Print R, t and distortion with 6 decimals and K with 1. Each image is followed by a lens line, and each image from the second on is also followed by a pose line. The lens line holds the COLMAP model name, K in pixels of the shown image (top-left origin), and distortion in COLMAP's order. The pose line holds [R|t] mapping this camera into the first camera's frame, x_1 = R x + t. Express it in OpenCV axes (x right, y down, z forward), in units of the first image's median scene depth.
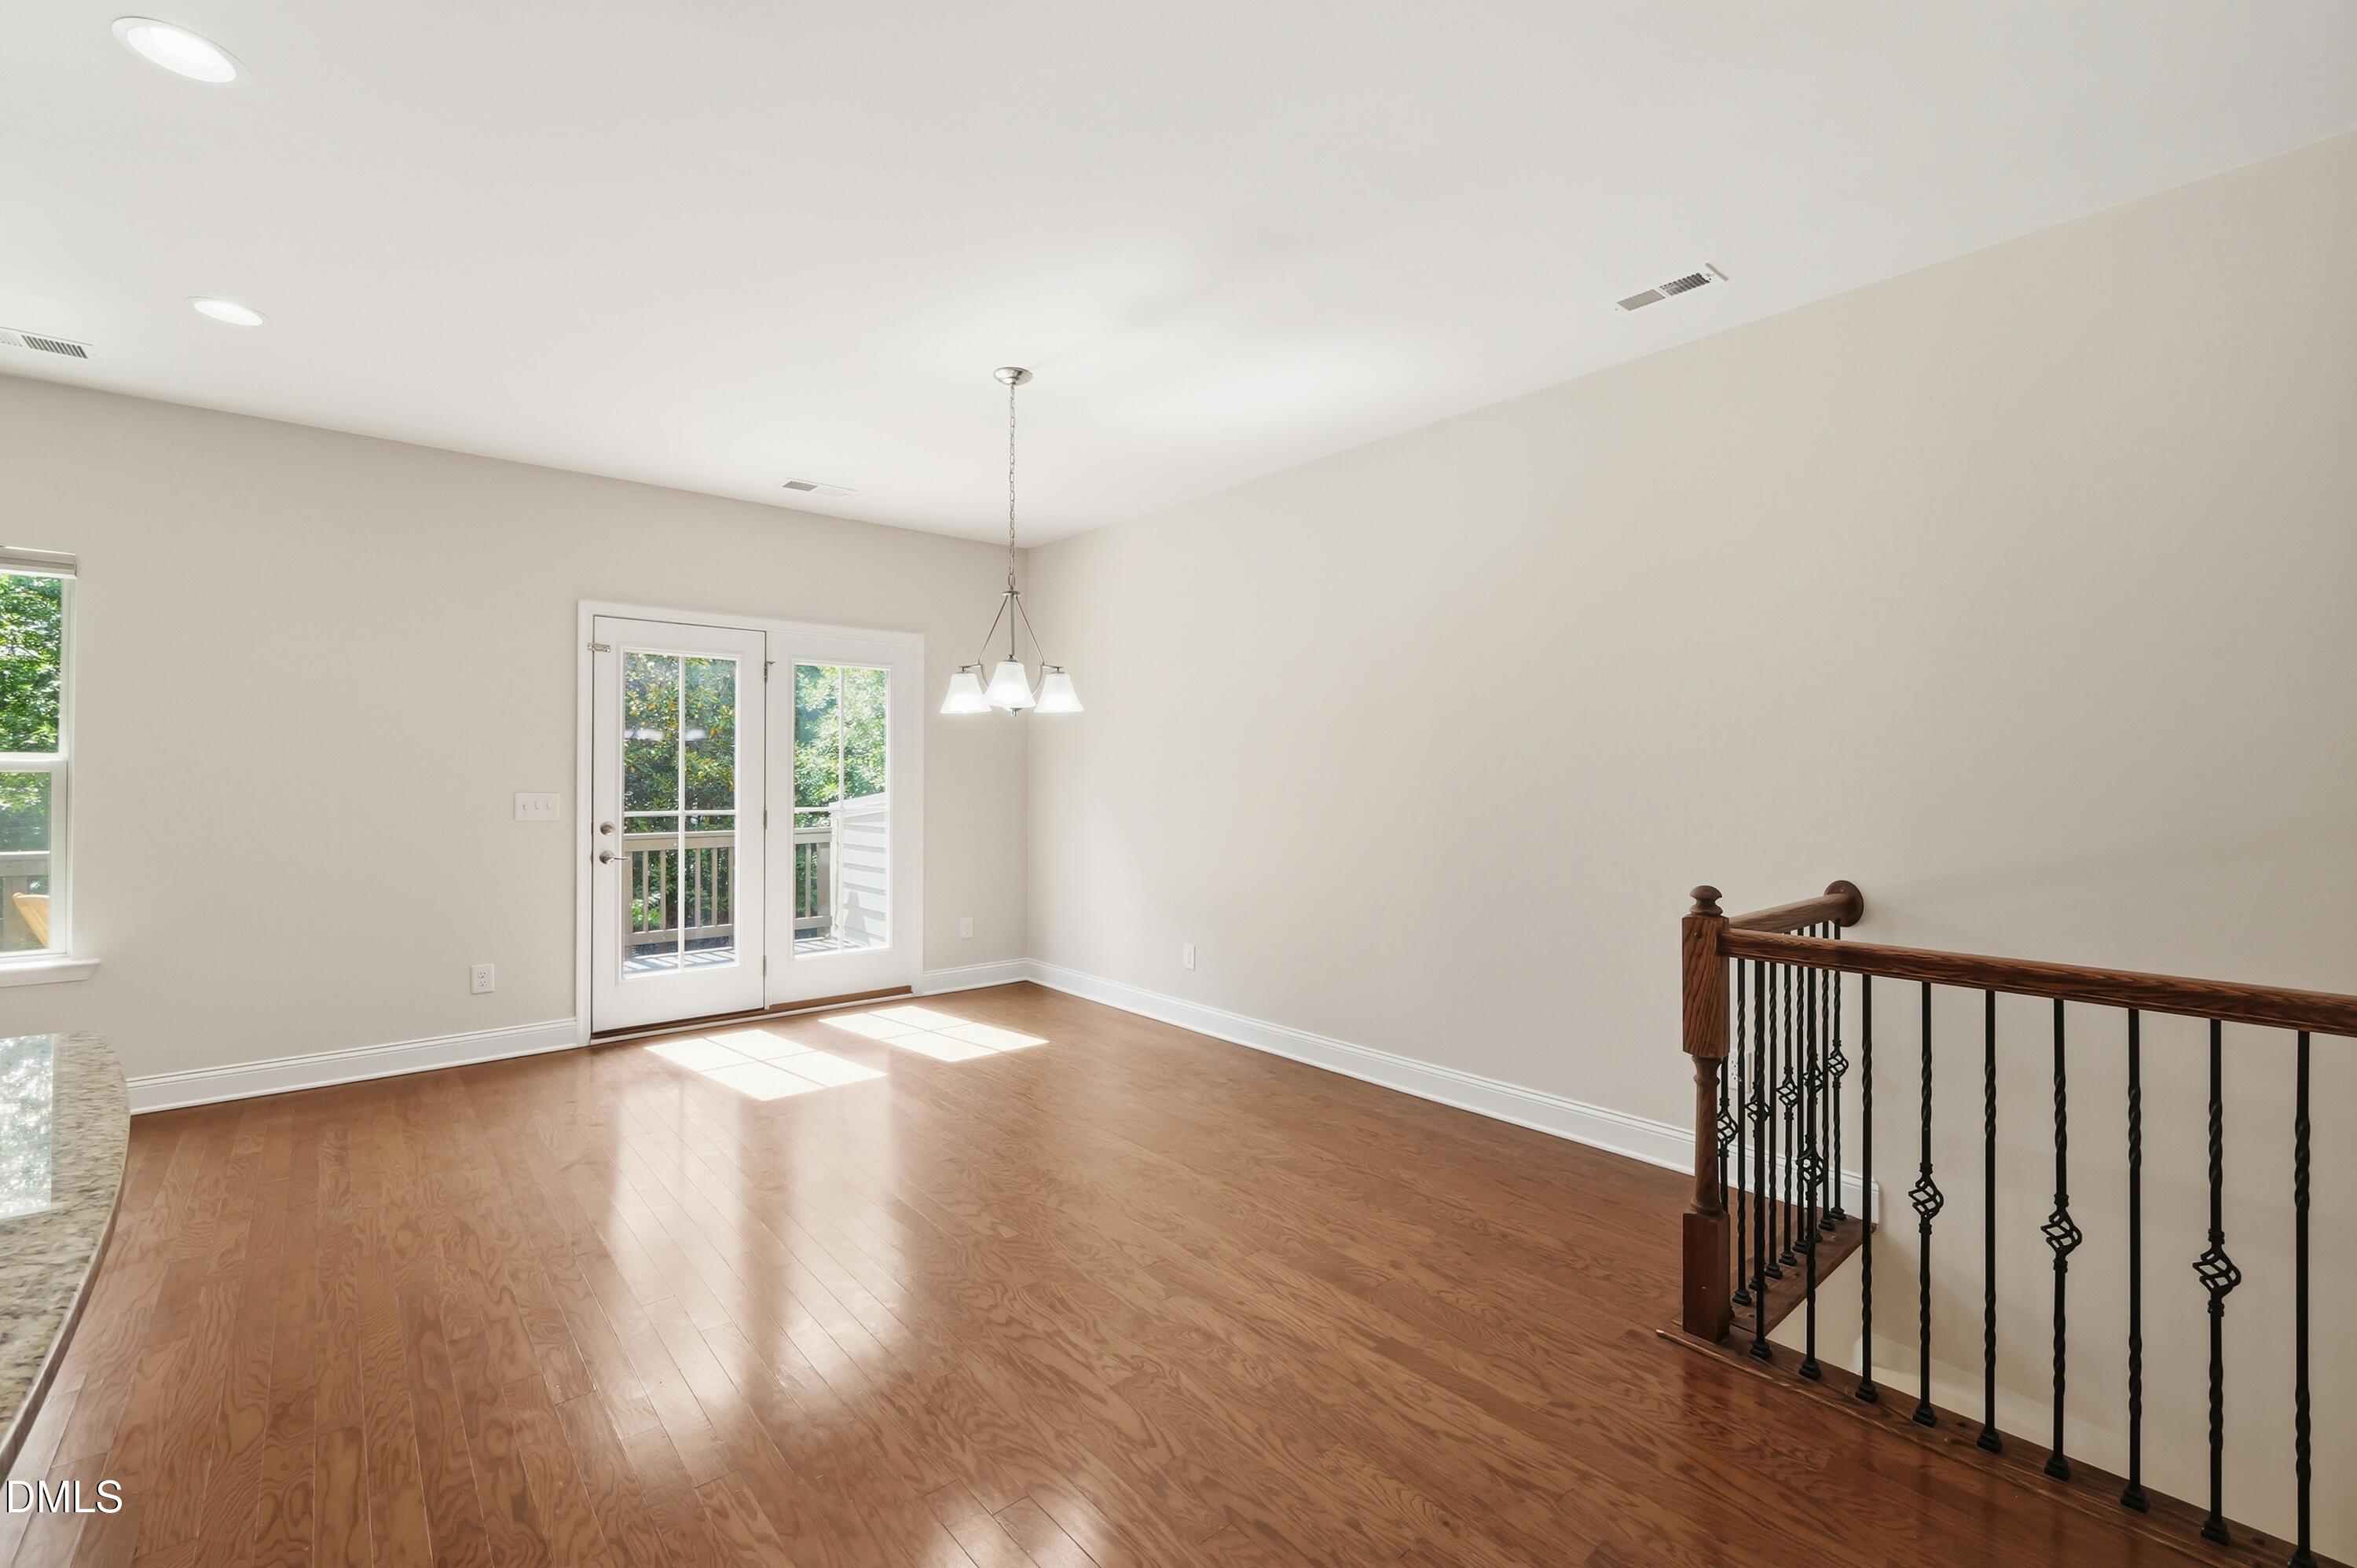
lens RADIAL K [[1011.7, 0, 1180.1], [0, 1011.7, 770.2], [0, 0, 1]] dist [0.003339, -0.000515]
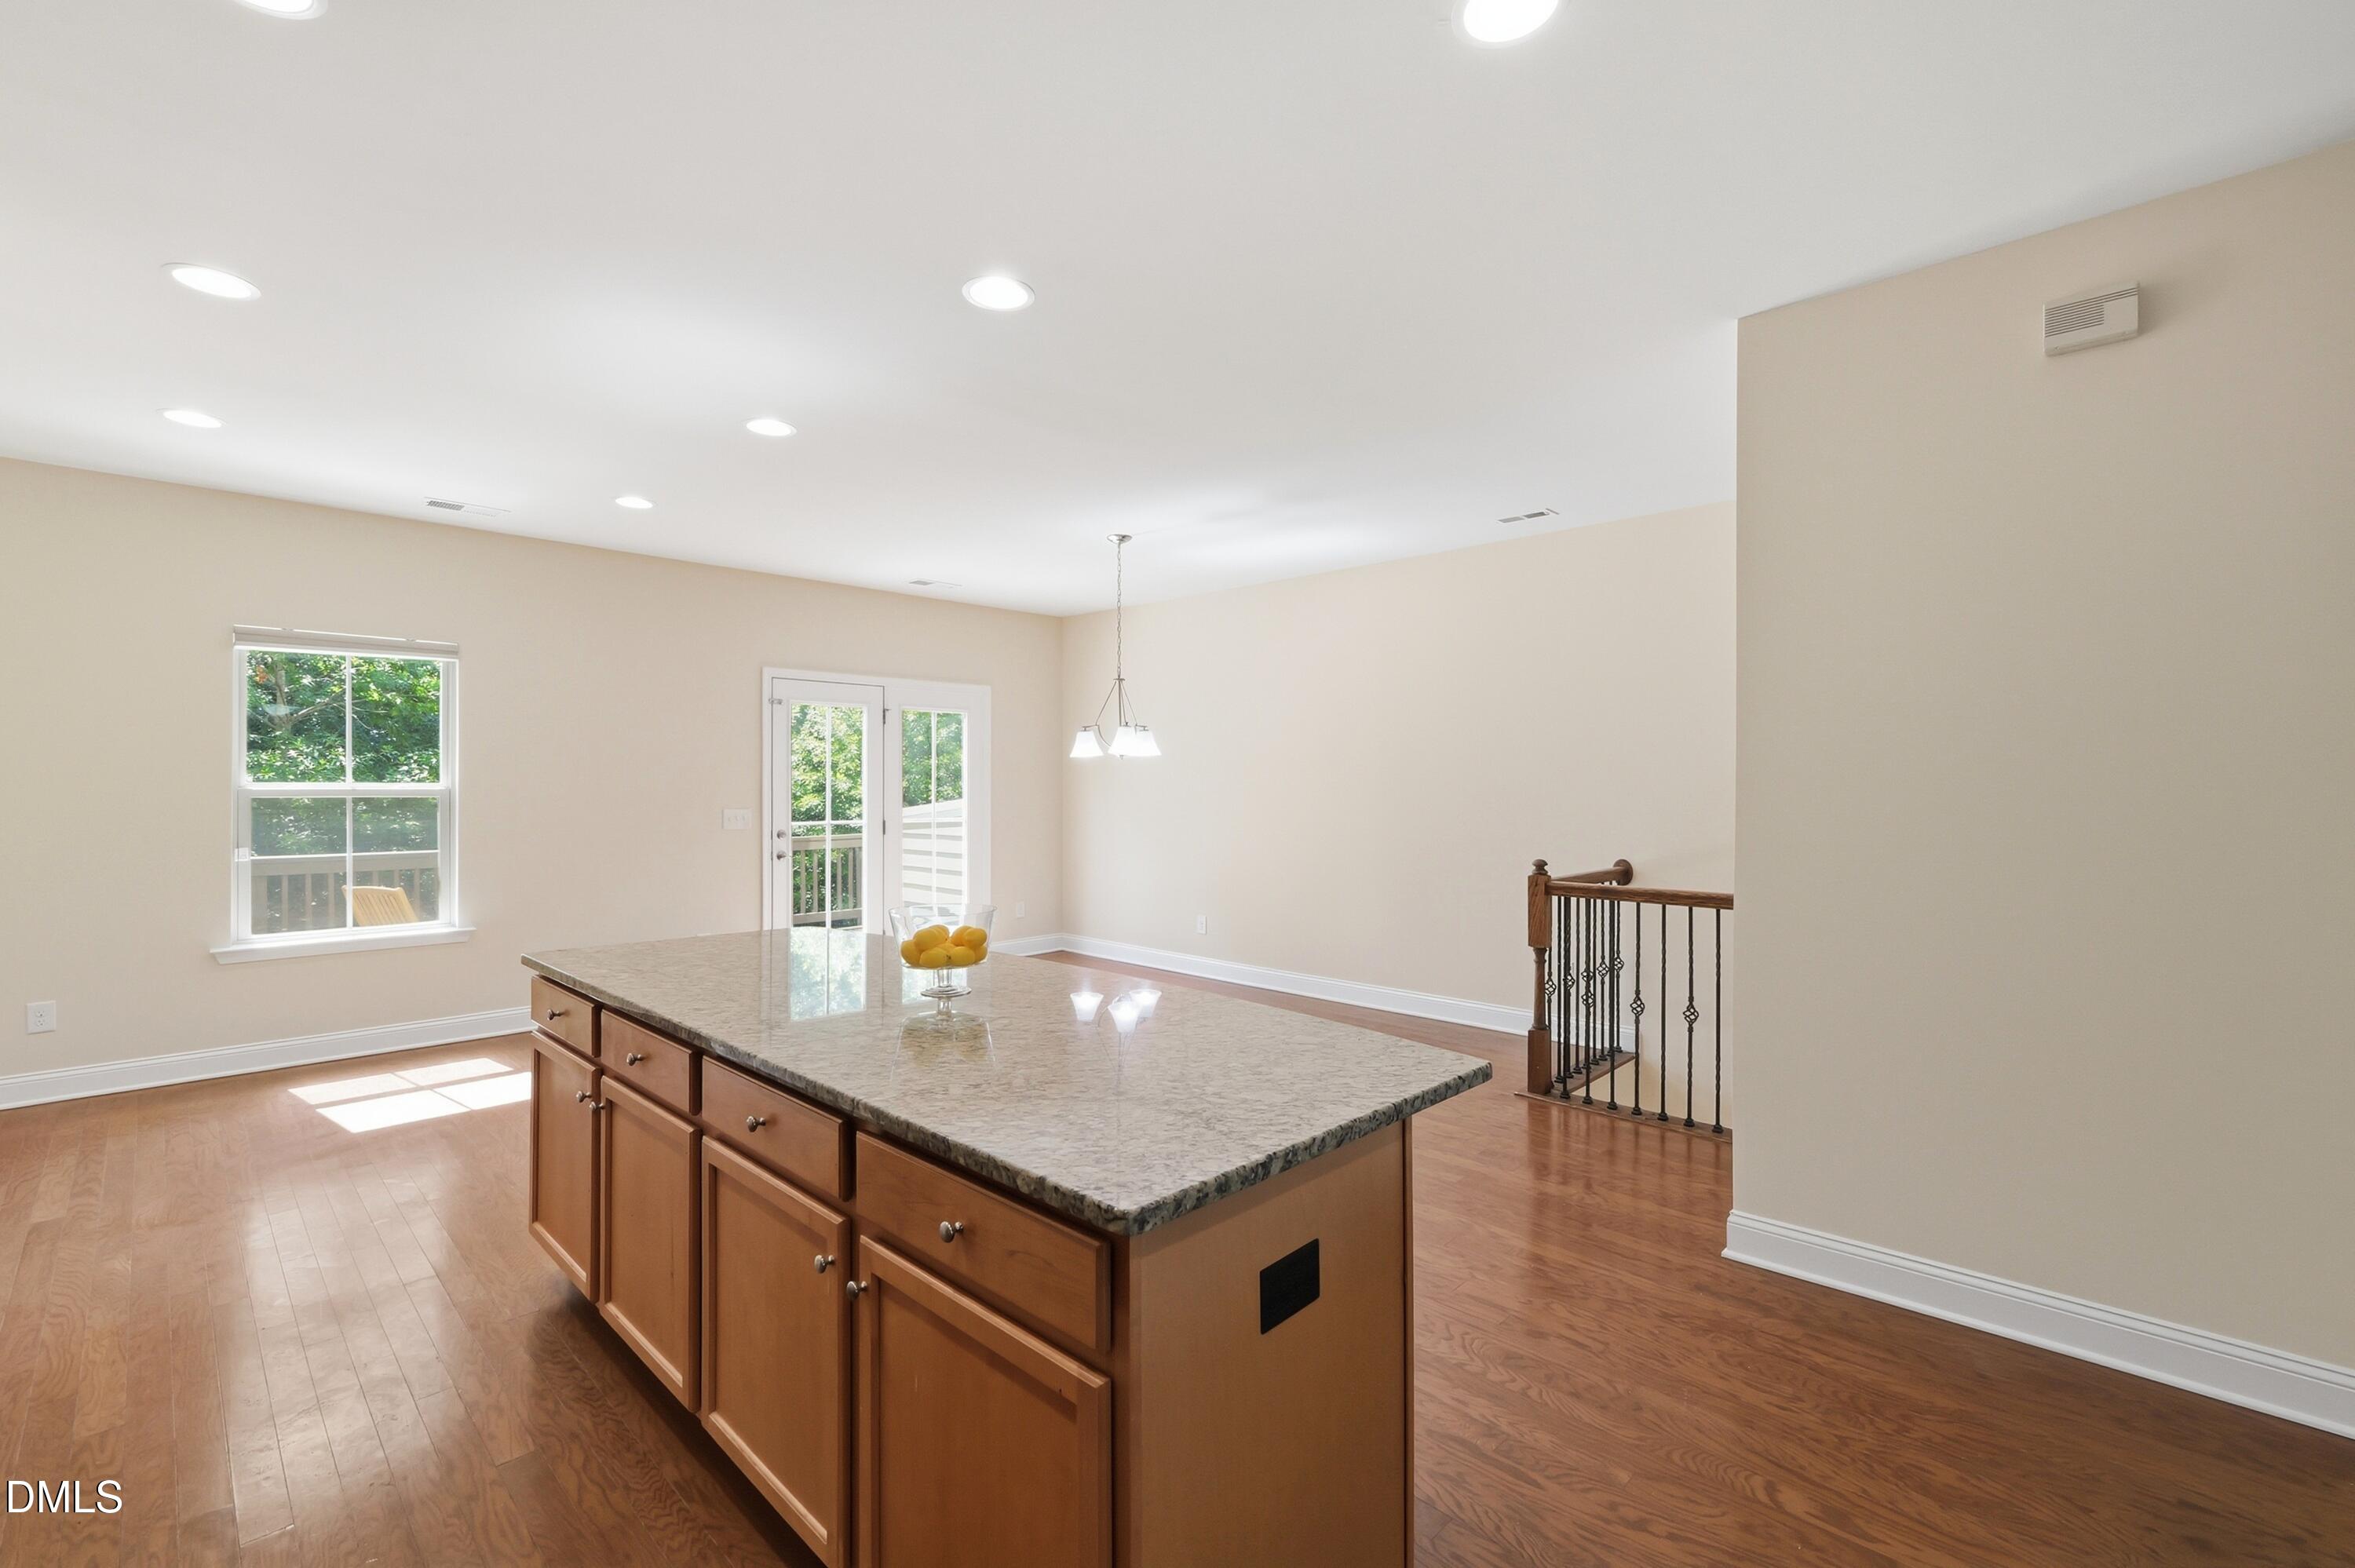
lens RADIAL K [[1010.8, 0, 1179.6], [0, 1010.8, 779.6], [0, 0, 1]] dist [0.003339, -0.000515]
pose [[0.996052, -0.000766, 0.088767, -0.251107], [0.000490, 0.999995, 0.003133, -0.032502], [-0.088769, -0.003078, 0.996048, -0.643948]]
